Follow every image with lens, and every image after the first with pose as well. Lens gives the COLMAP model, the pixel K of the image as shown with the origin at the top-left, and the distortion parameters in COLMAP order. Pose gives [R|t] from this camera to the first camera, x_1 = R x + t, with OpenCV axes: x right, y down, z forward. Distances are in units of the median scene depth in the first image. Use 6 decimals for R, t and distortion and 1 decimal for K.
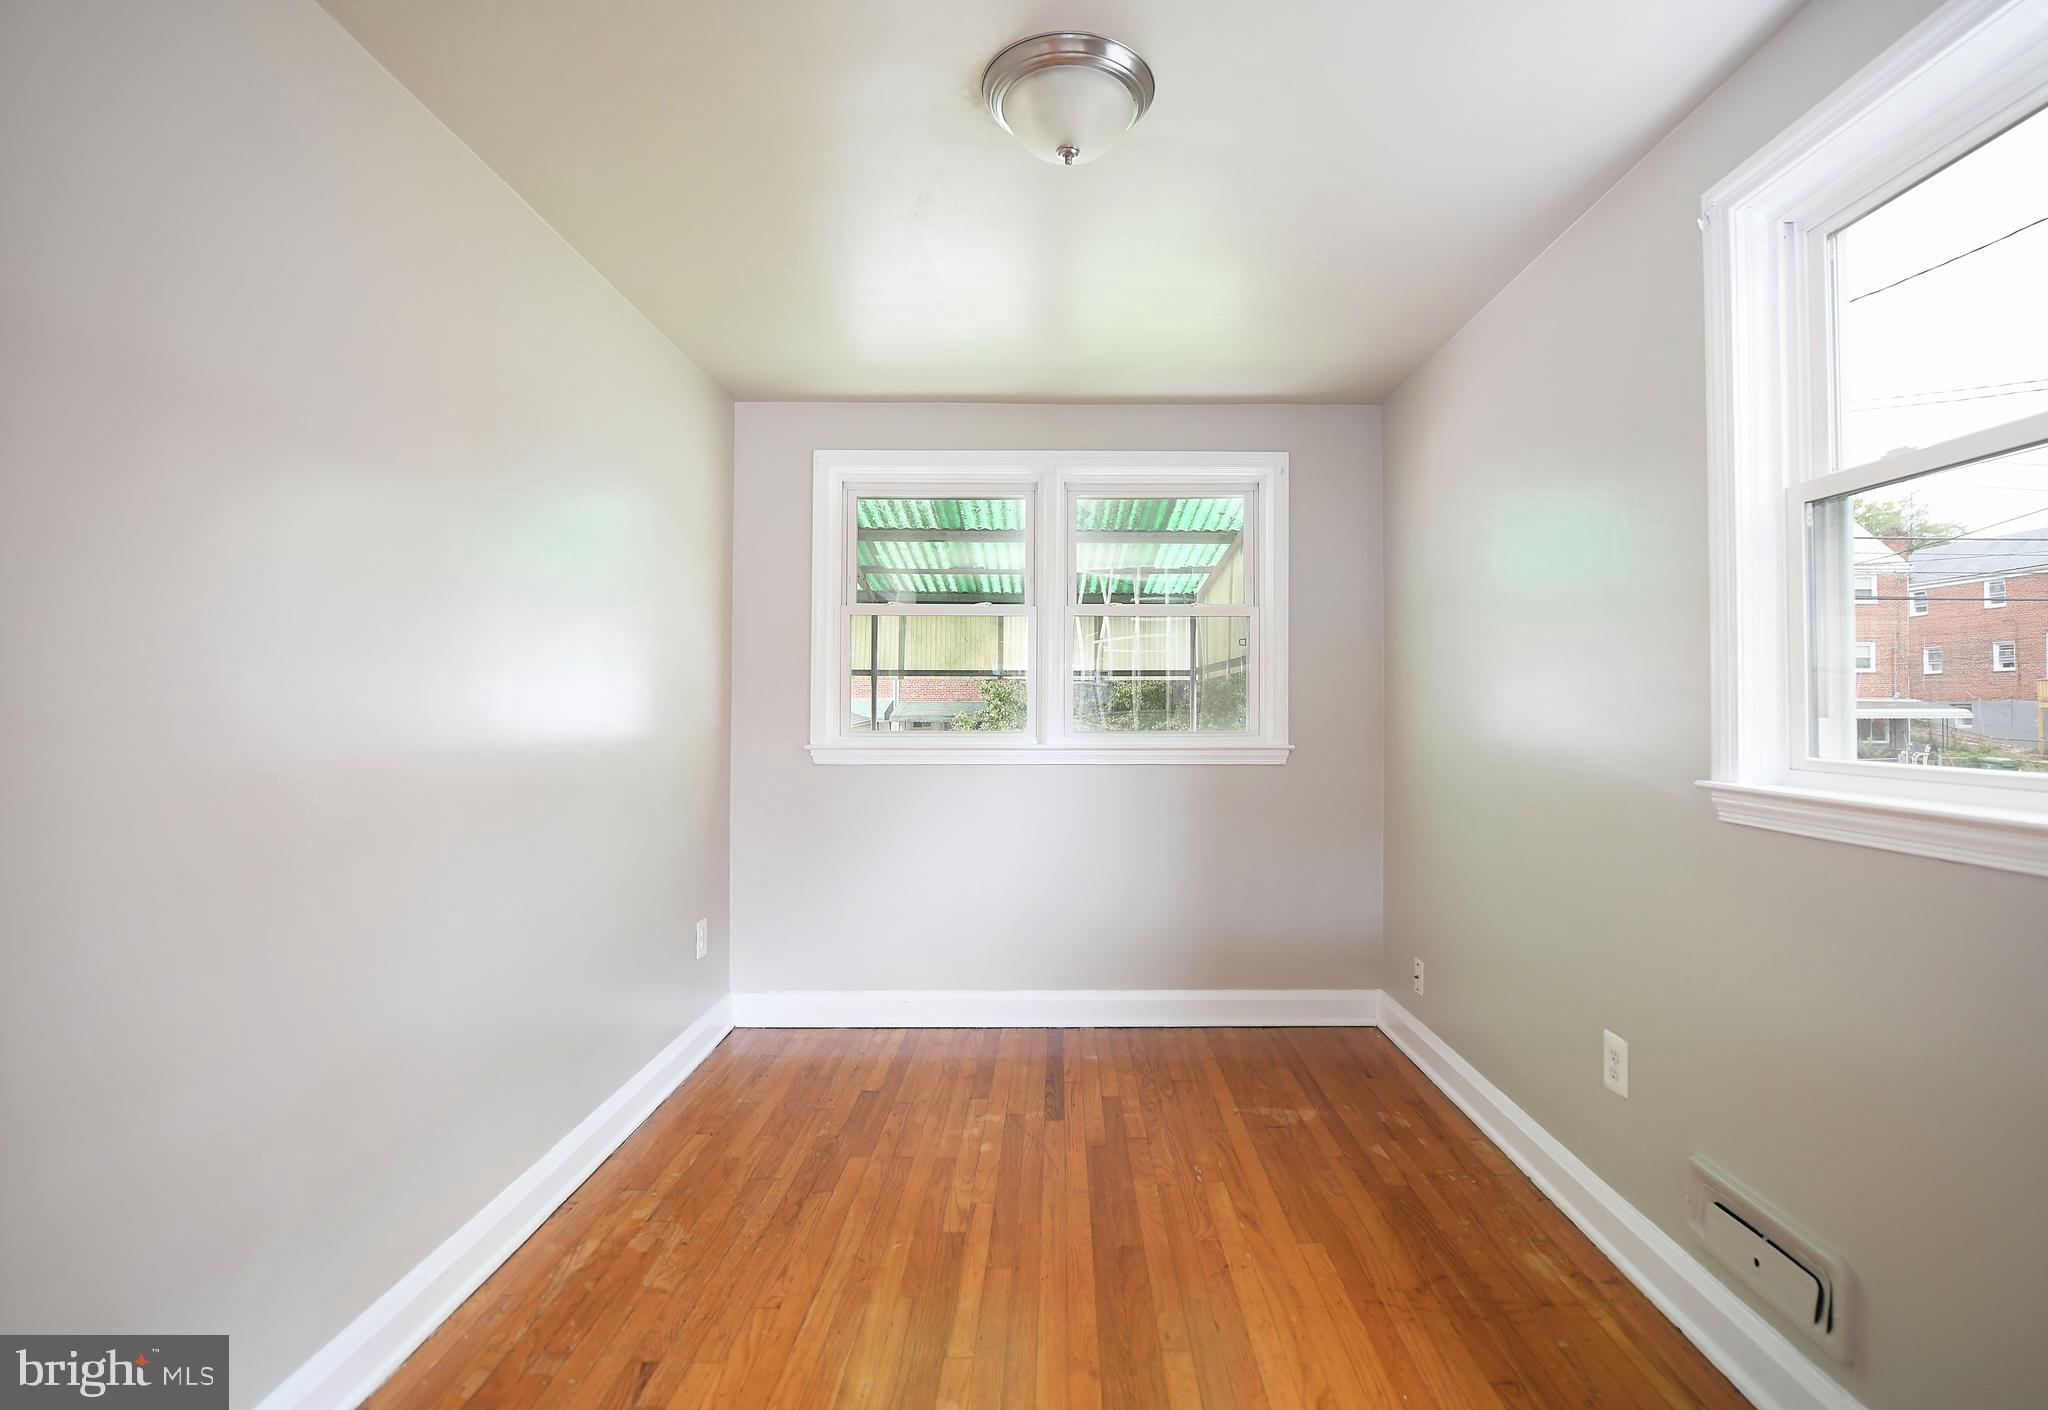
lens RADIAL K [[976.6, 0, 1082.5], [0, 976.6, 683.1], [0, 0, 1]] dist [-0.000504, -0.010536]
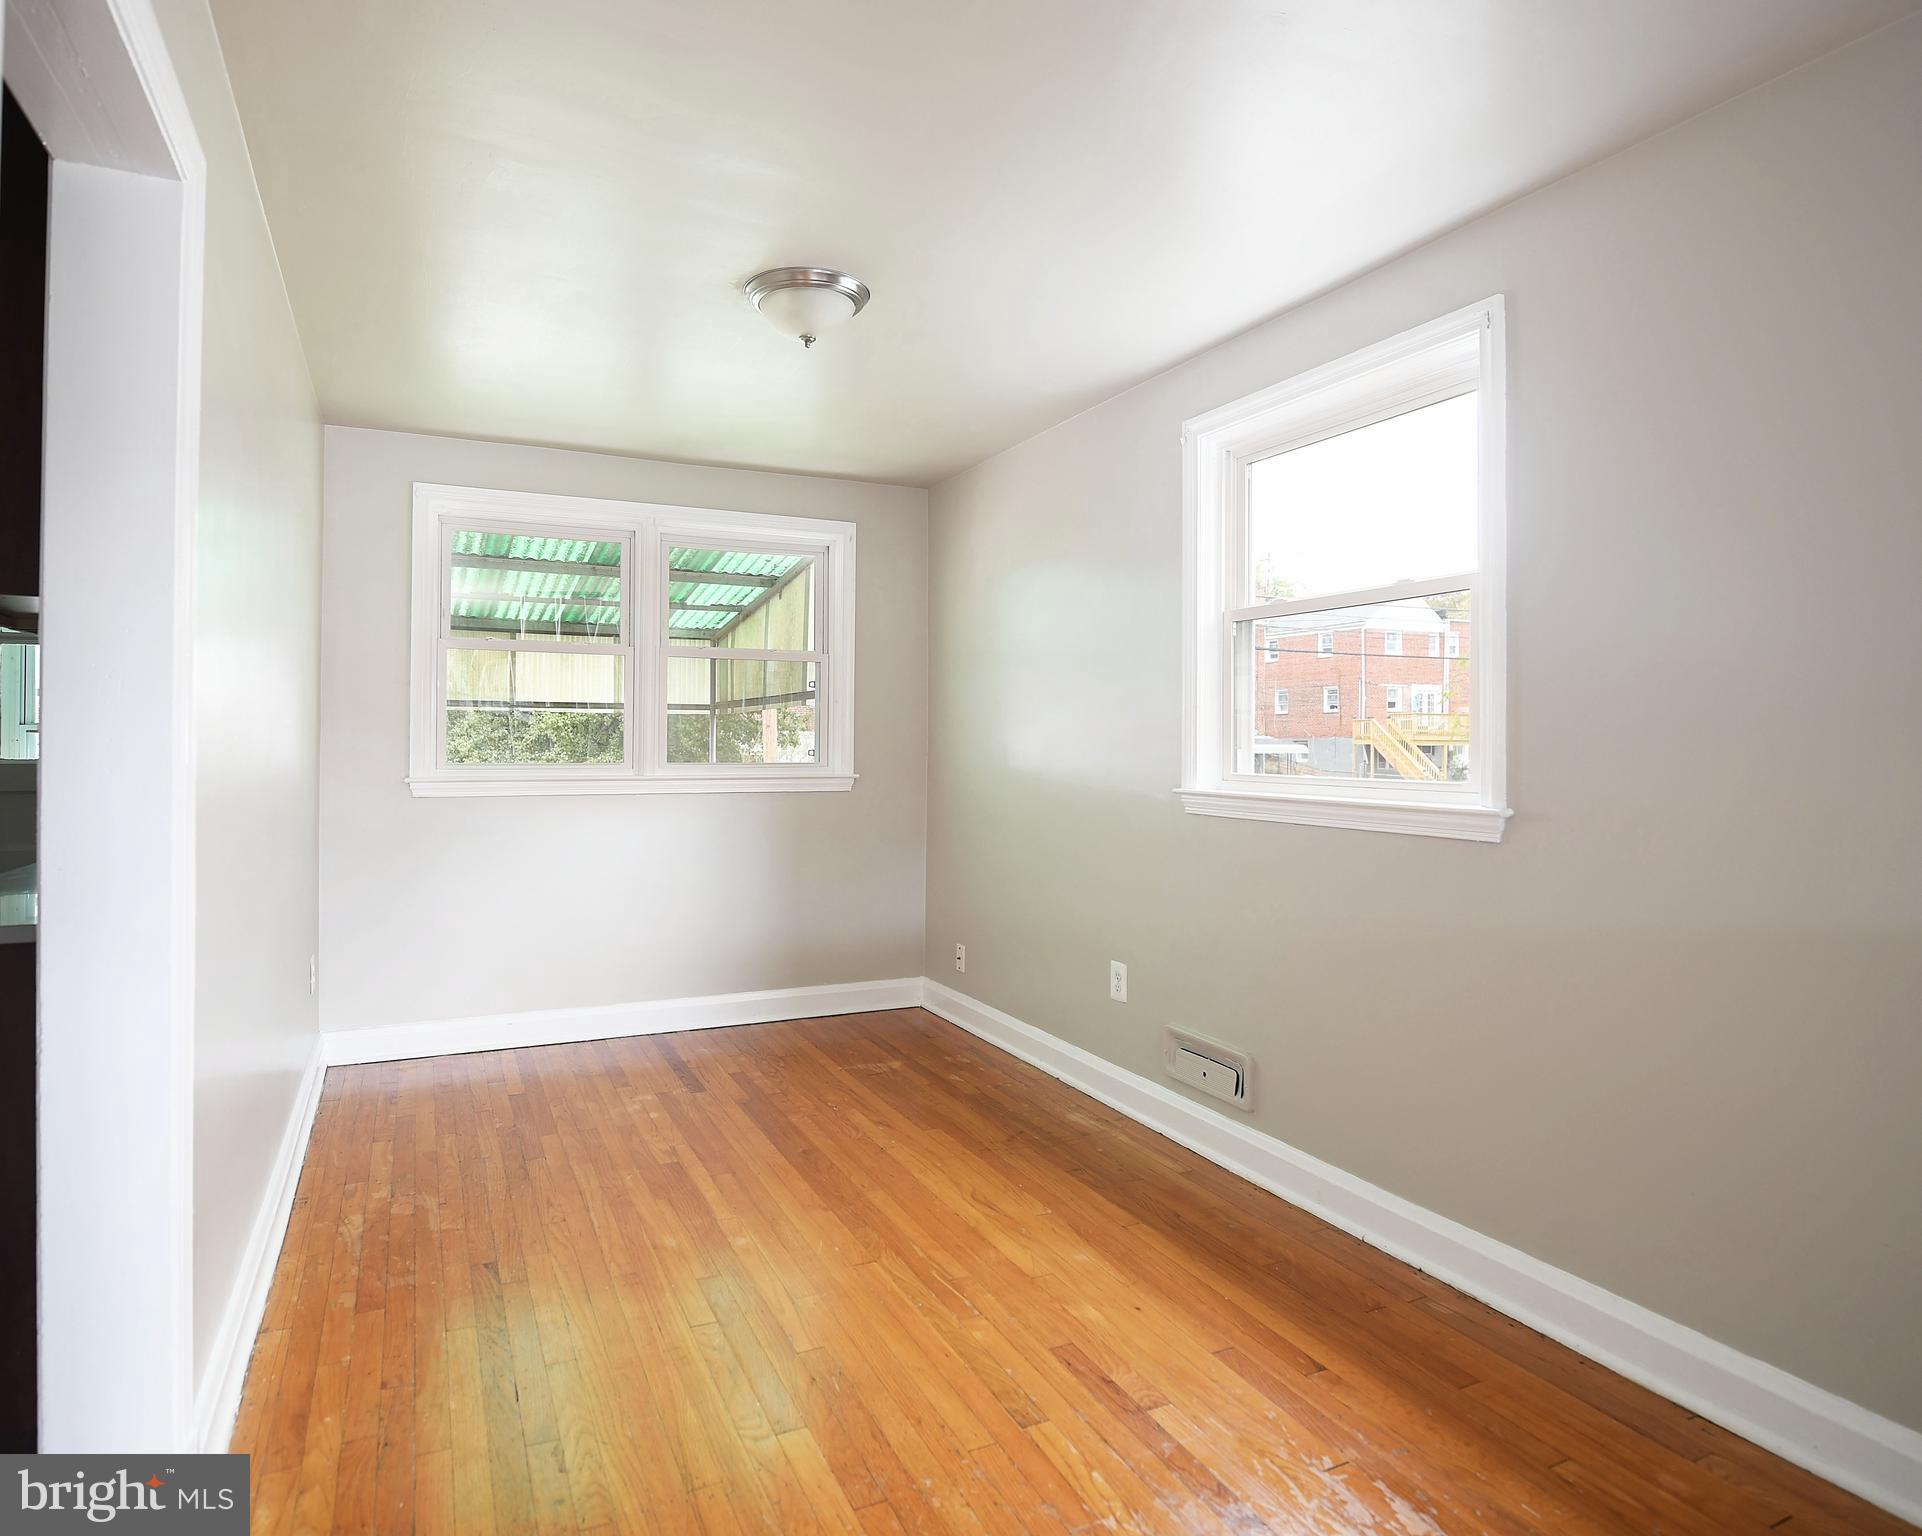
lens RADIAL K [[1169.3, 0, 958.2], [0, 1169.3, 724.2], [0, 0, 1]] dist [0.003438, 0.001029]
pose [[0.899656, 0.009636, 0.436492, -0.409740], [-0.014077, 0.999877, 0.006941, -0.011044], [-0.436372, -0.012389, 0.899681, -0.445723]]
